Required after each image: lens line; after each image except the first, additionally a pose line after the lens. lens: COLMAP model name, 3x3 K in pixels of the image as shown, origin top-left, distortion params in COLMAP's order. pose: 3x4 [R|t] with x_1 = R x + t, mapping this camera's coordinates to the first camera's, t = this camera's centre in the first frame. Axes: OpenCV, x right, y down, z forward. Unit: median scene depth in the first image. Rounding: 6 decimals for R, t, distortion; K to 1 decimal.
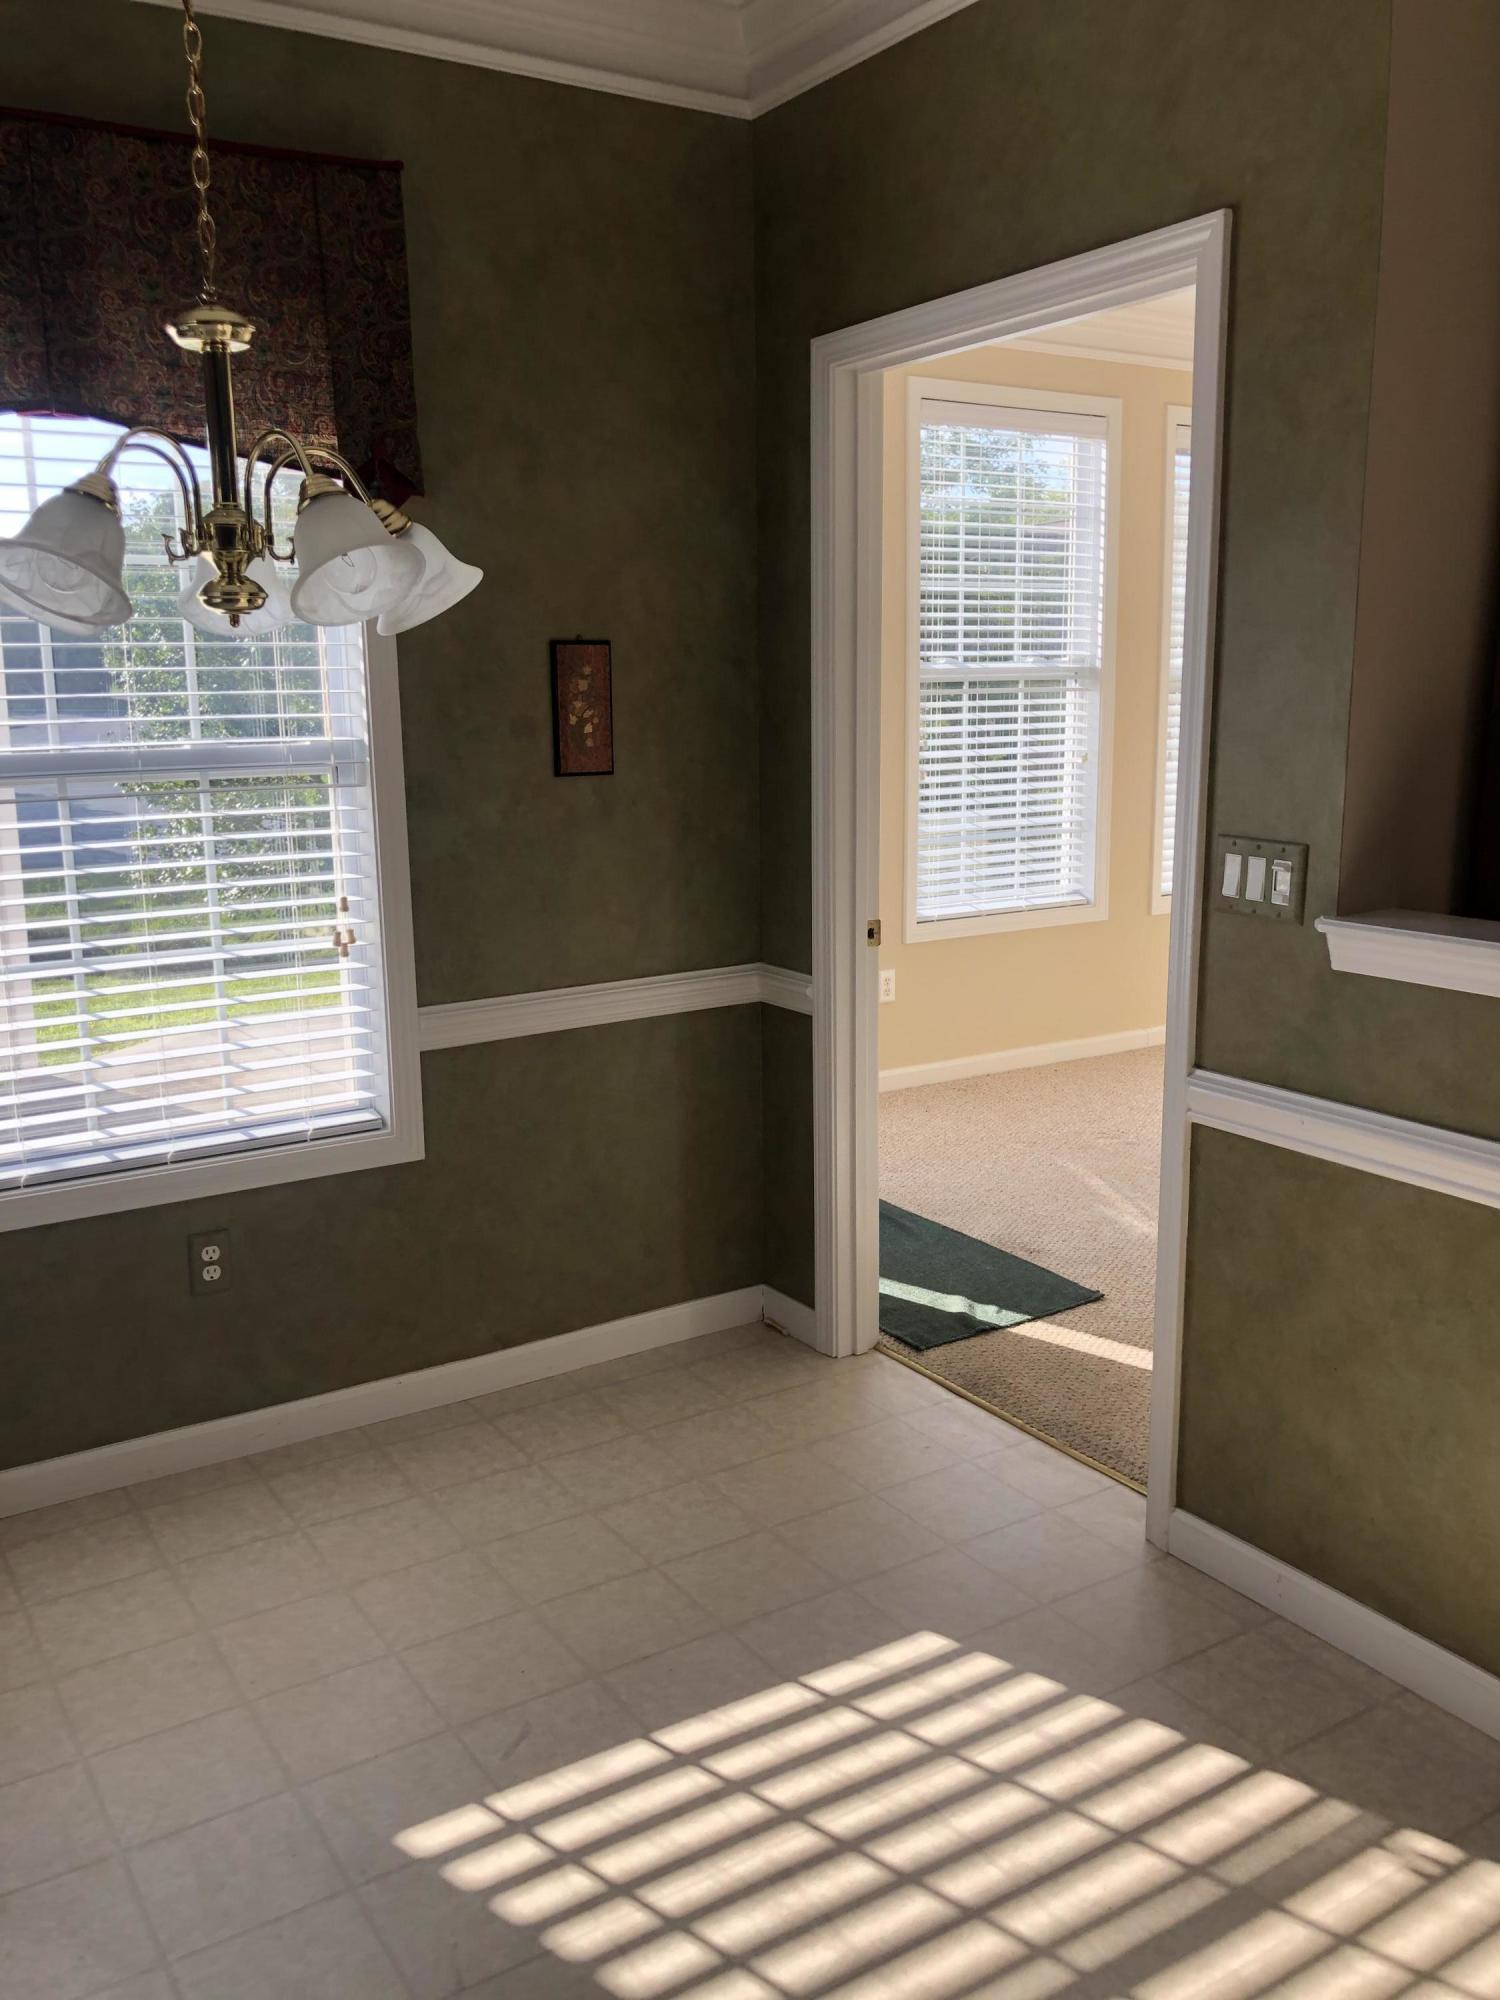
lens RADIAL K [[1657.8, 0, 737.7], [0, 1657.8, 1002.0], [0, 0, 1]] dist [0.024660, -0.014159]
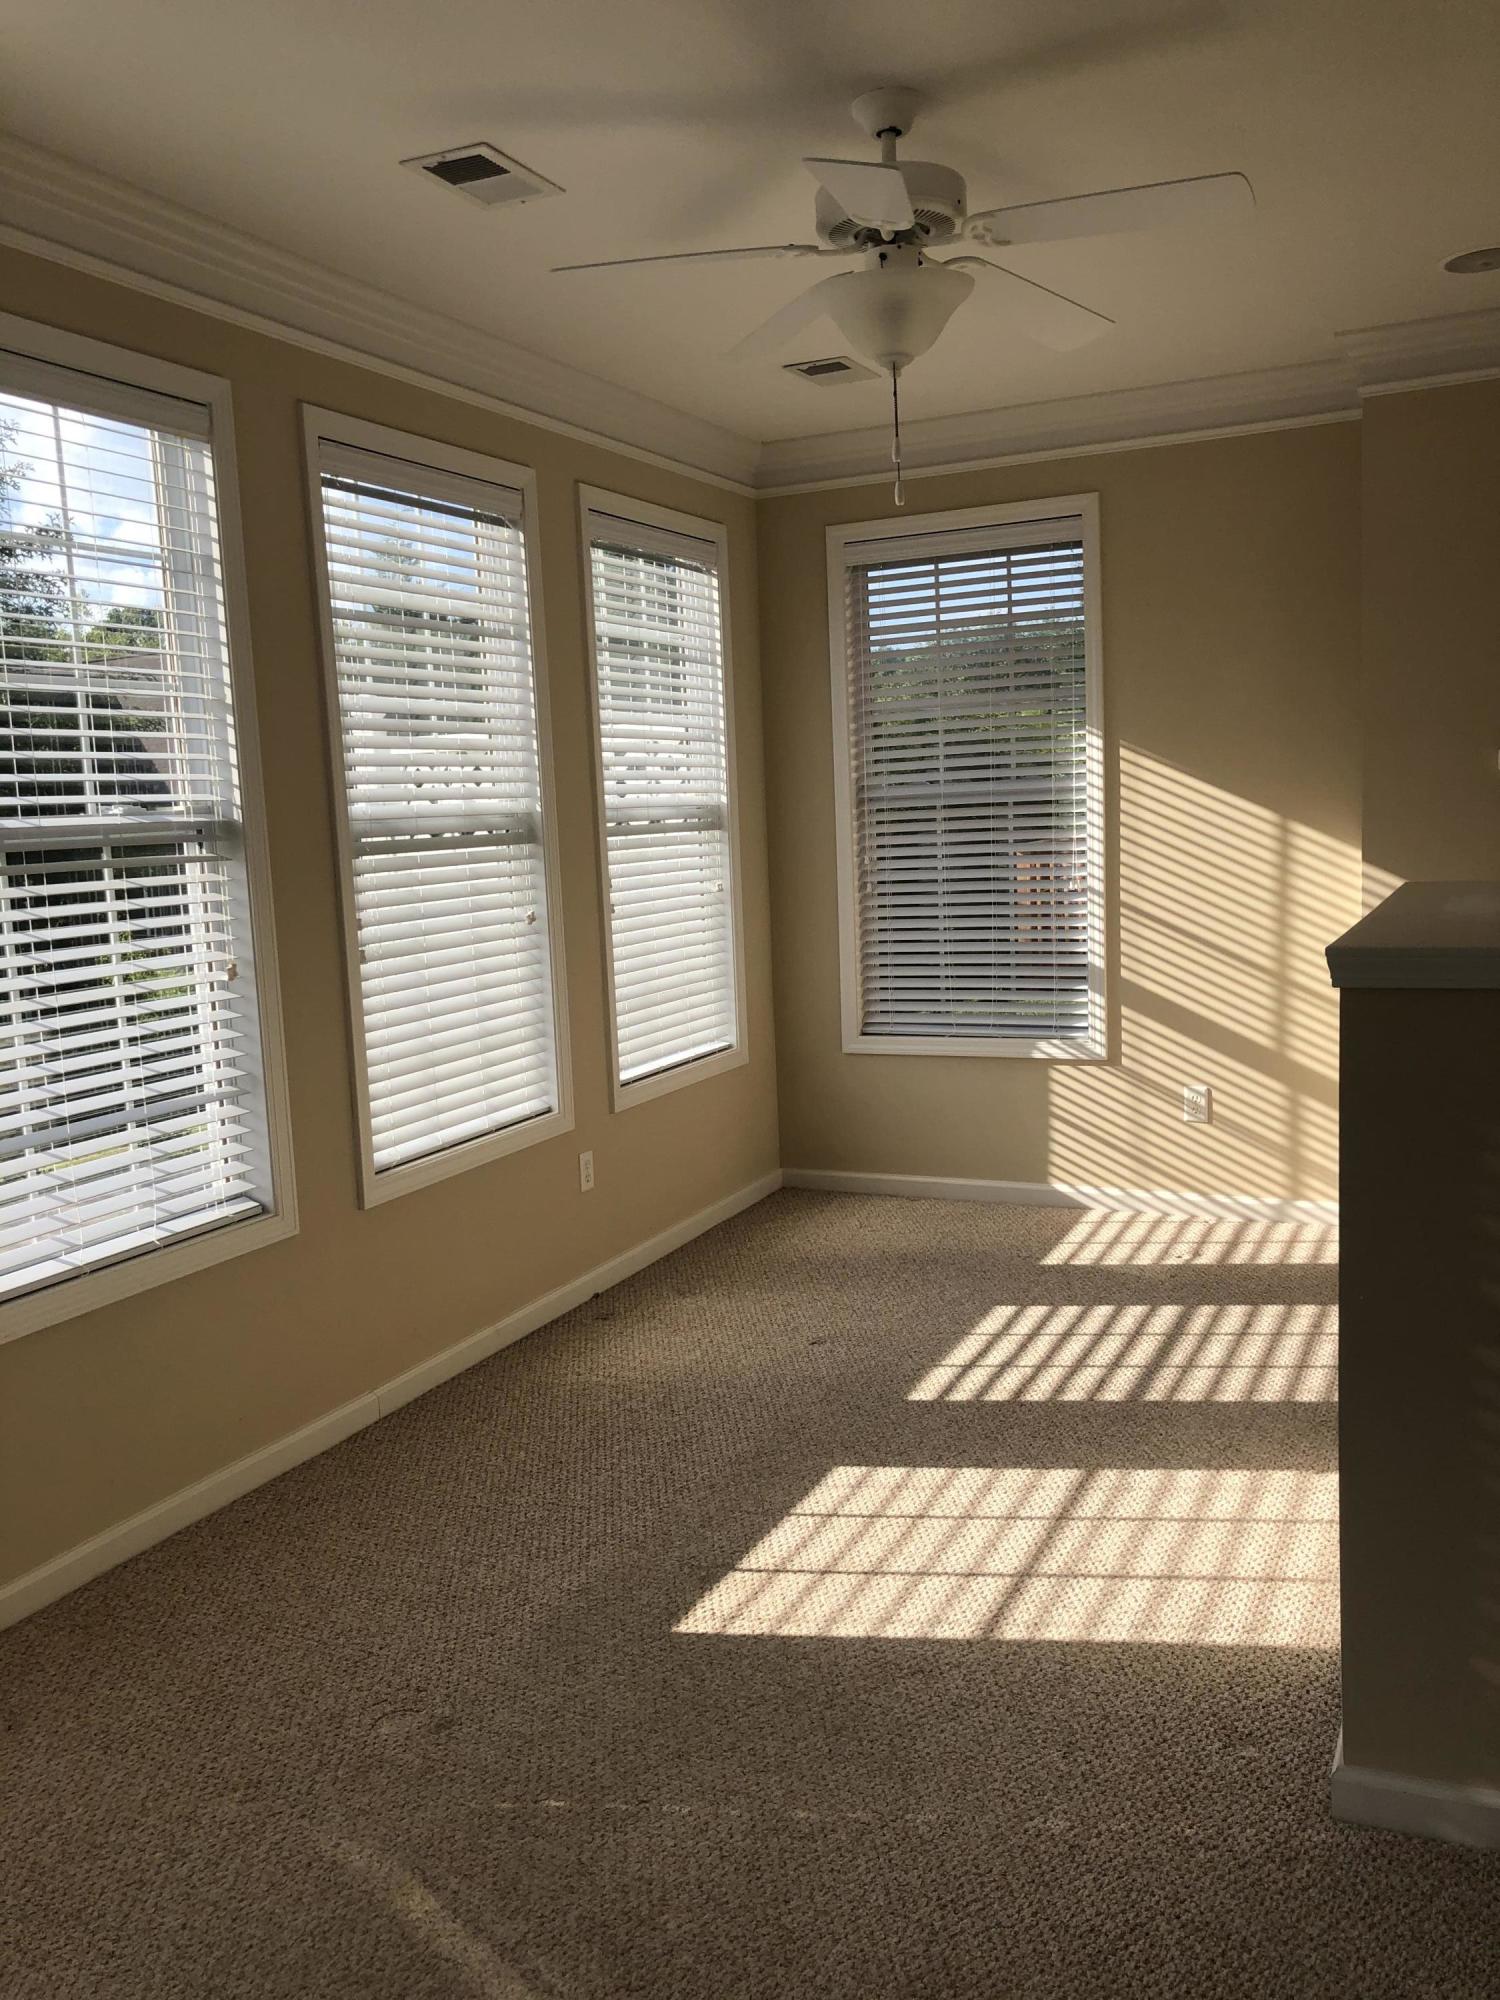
lens RADIAL K [[1657.8, 0, 747.0], [0, 1657.8, 1004.7], [0, 0, 1]] dist [0.024660, -0.014159]
pose [[0.848839, -0.086319, 0.521557, 0.055828], [0.133577, 0.989587, -0.053617, -0.080415], [-0.511498, 0.115180, 0.851530, 0.409645]]
